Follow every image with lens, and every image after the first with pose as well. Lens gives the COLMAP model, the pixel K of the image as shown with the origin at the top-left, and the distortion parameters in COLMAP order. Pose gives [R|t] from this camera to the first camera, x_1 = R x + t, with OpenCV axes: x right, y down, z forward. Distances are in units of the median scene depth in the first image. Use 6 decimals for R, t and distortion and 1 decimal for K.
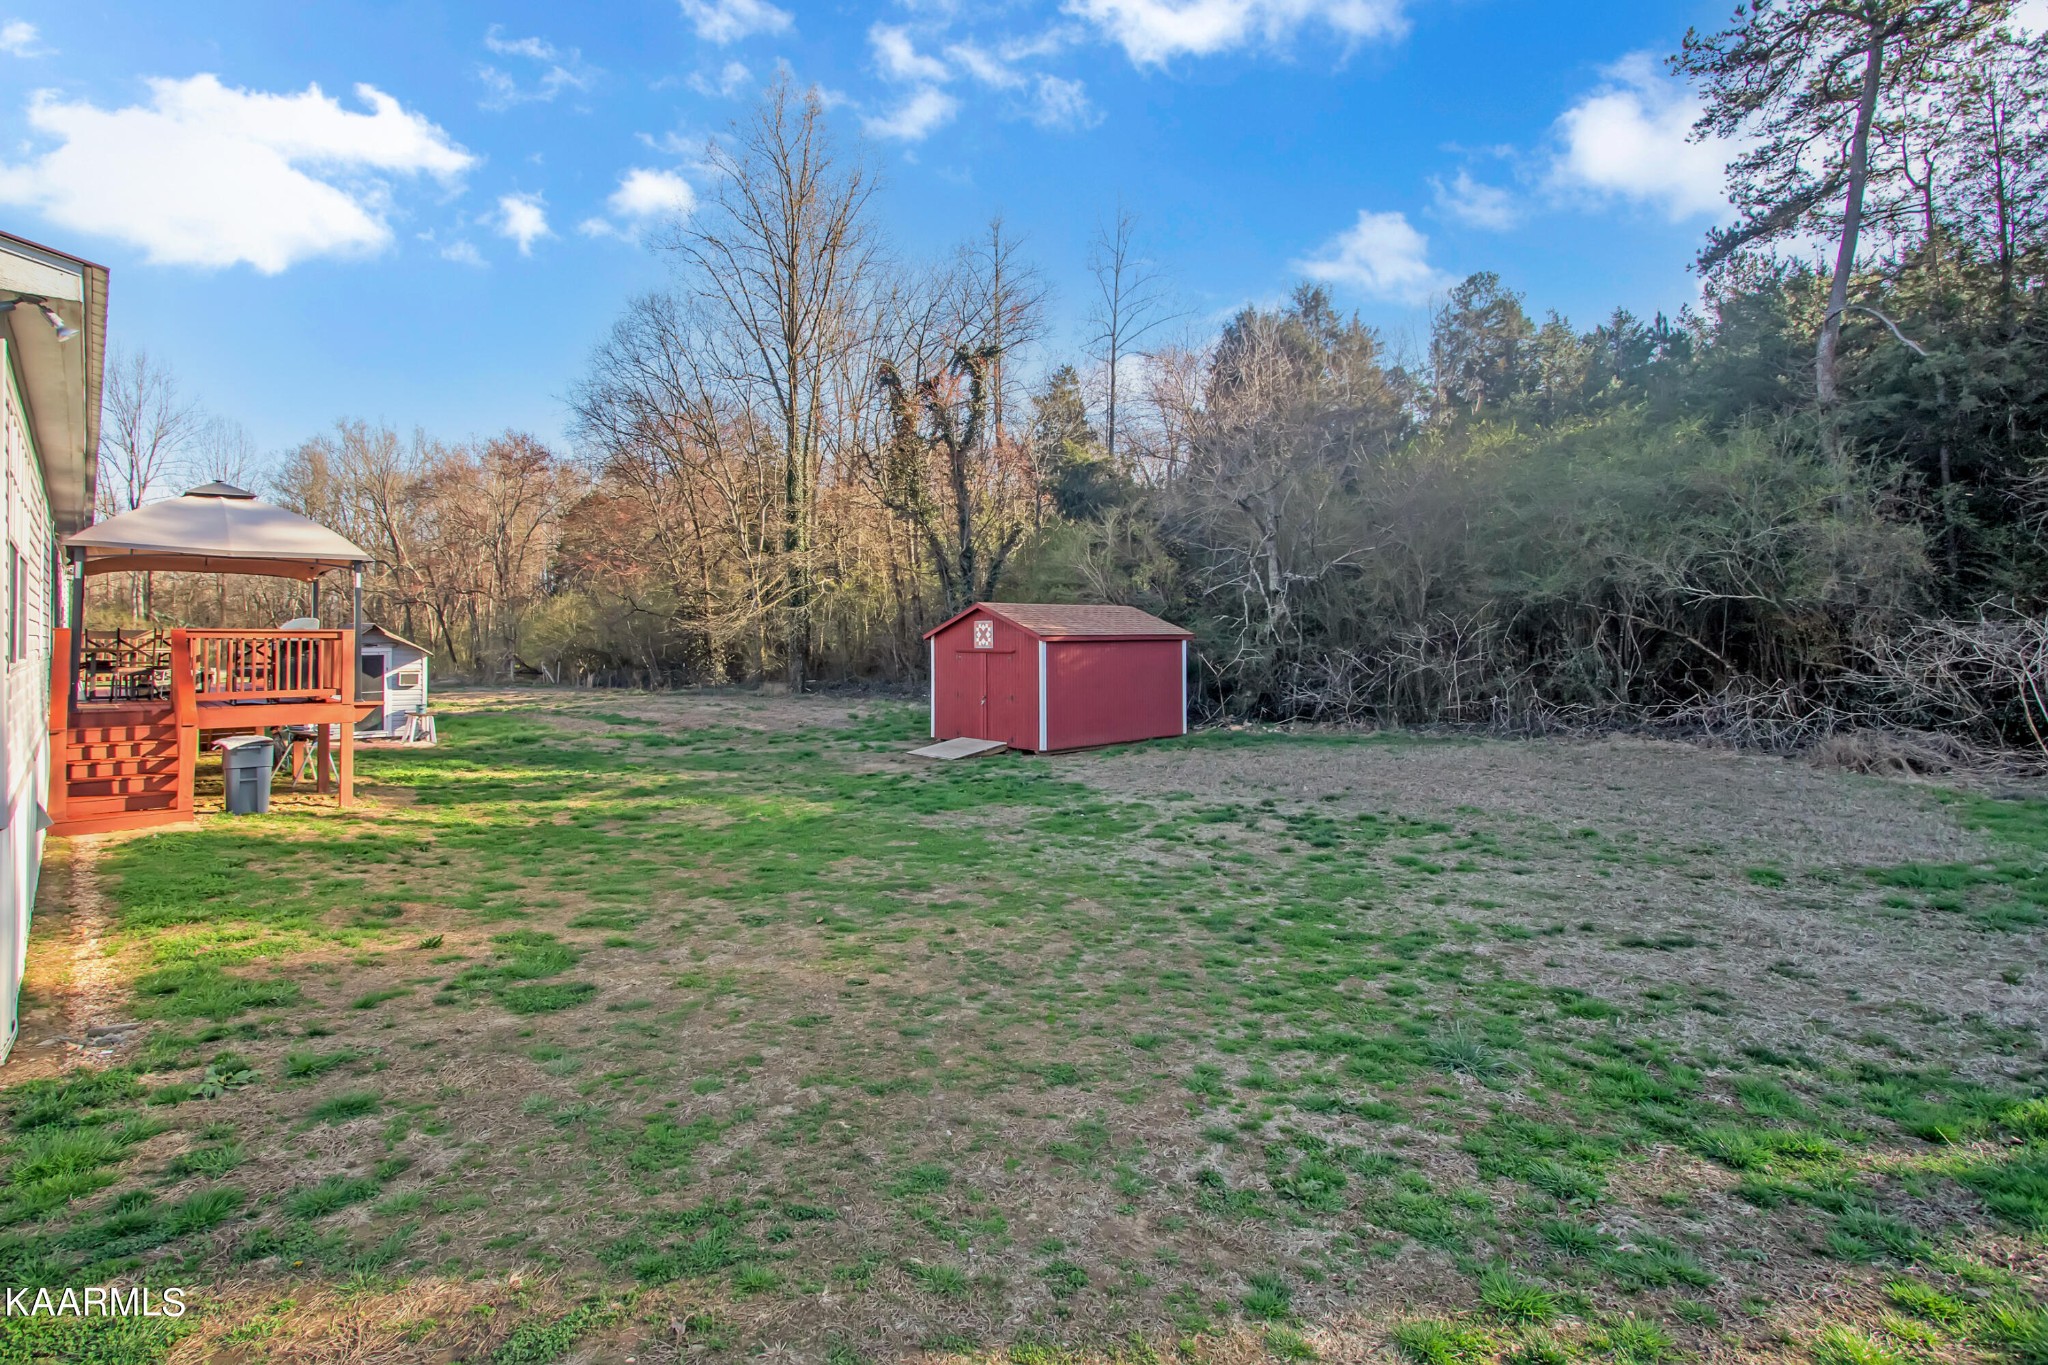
lens RADIAL K [[987.2, 0, 982.9], [0, 987.2, 697.8], [0, 0, 1]] dist [-0.012088, 0.000588]
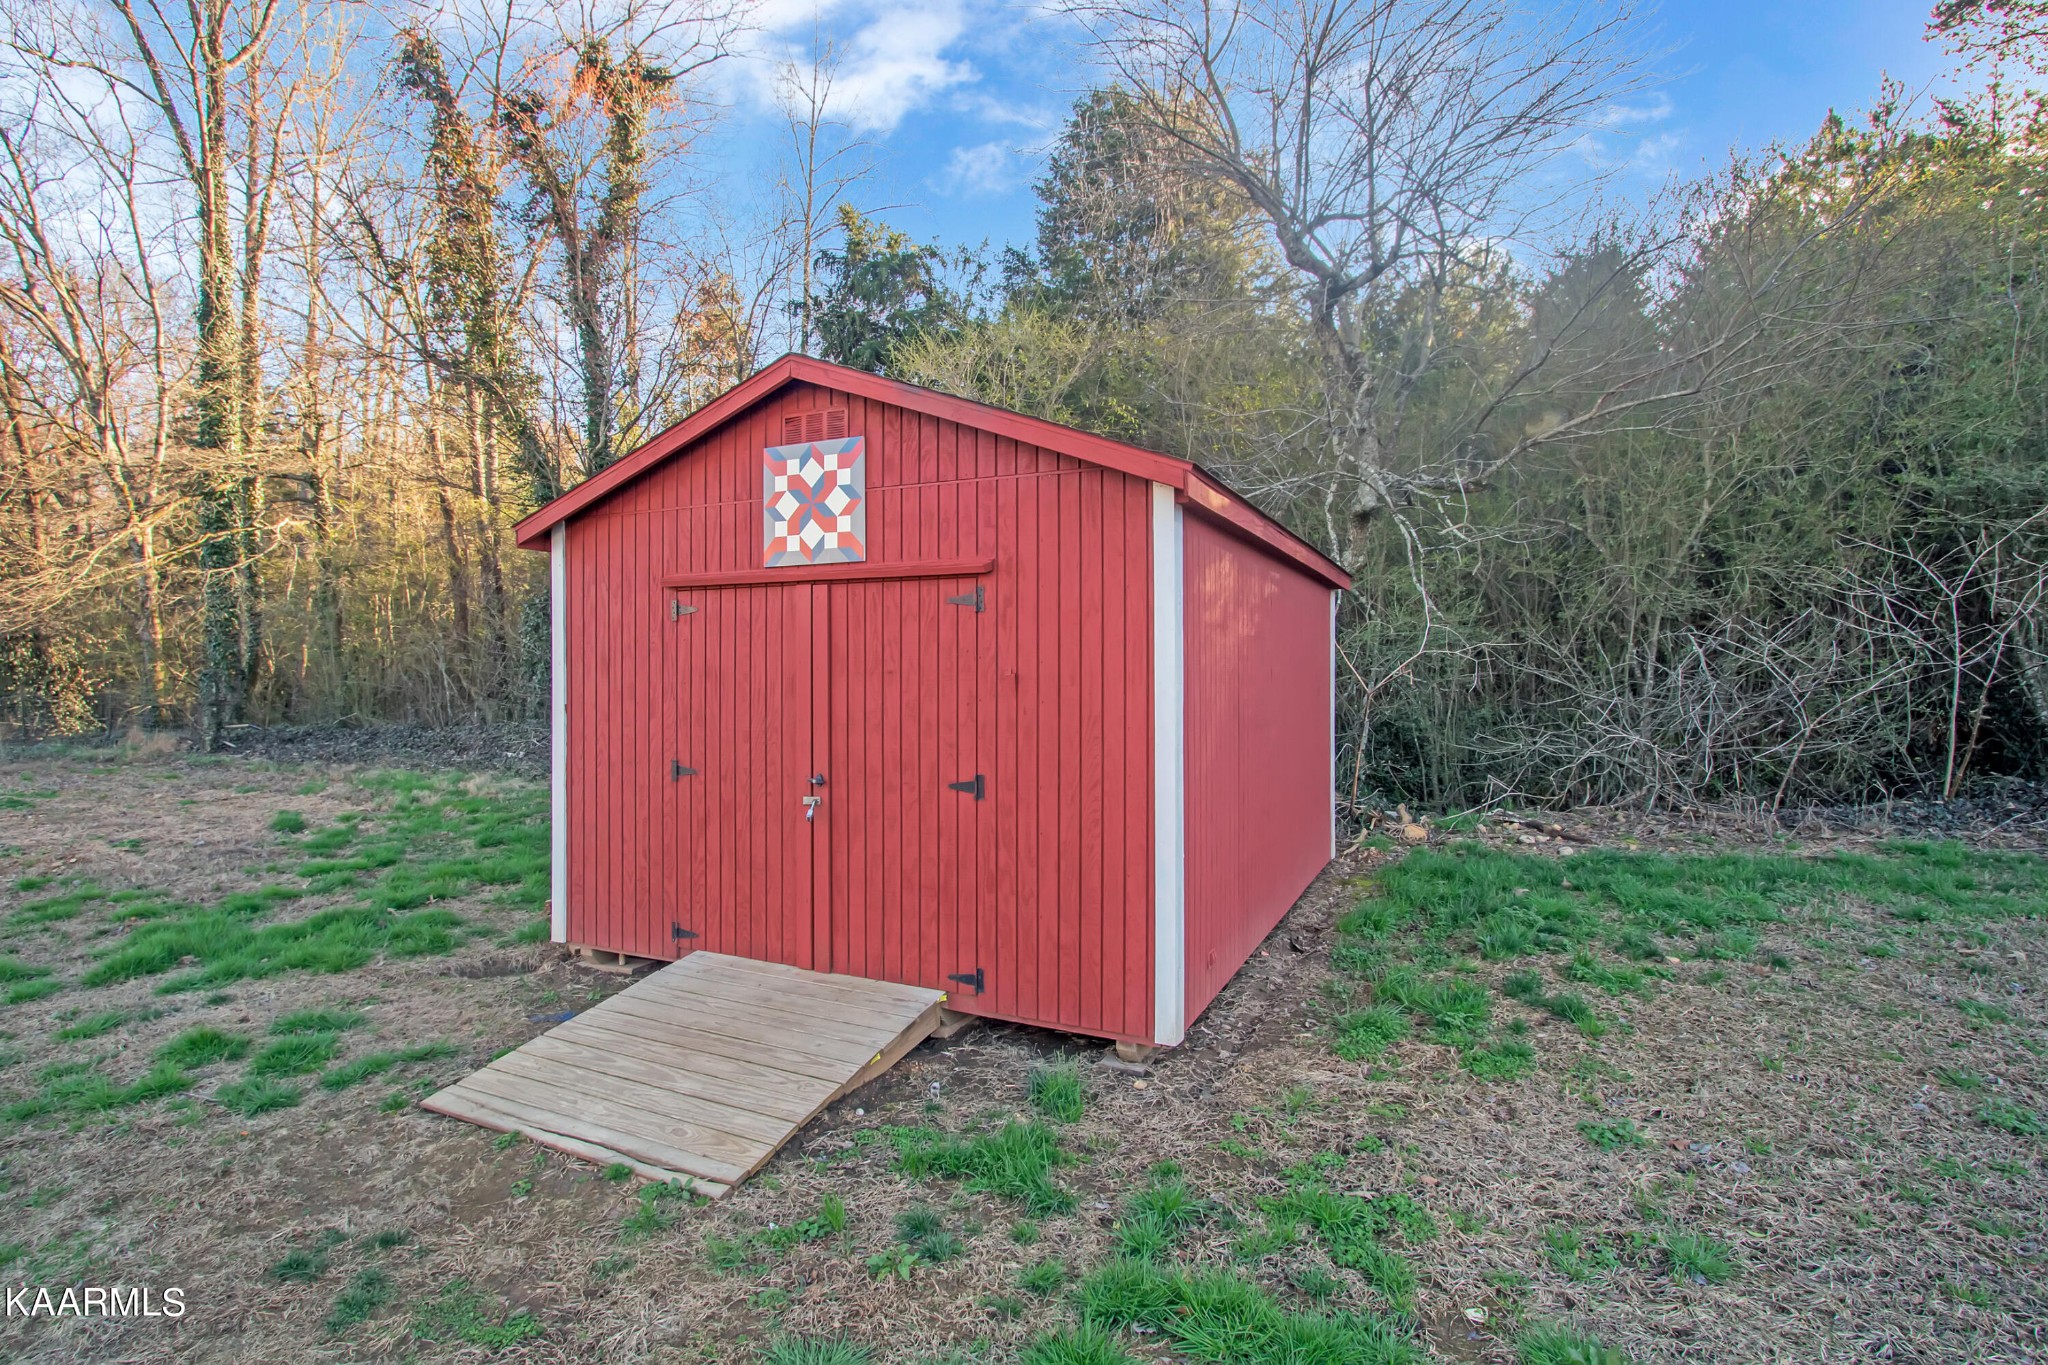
lens RADIAL K [[987.2, 0, 982.9], [0, 987.2, 697.8], [0, 0, 1]] dist [-0.012088, 0.000588]
pose [[0.923578, -0.002414, 0.383402, -0.030418], [0.018647, 0.999080, -0.038629, -0.006531], [-0.382956, 0.042827, 0.922773, 0.479877]]
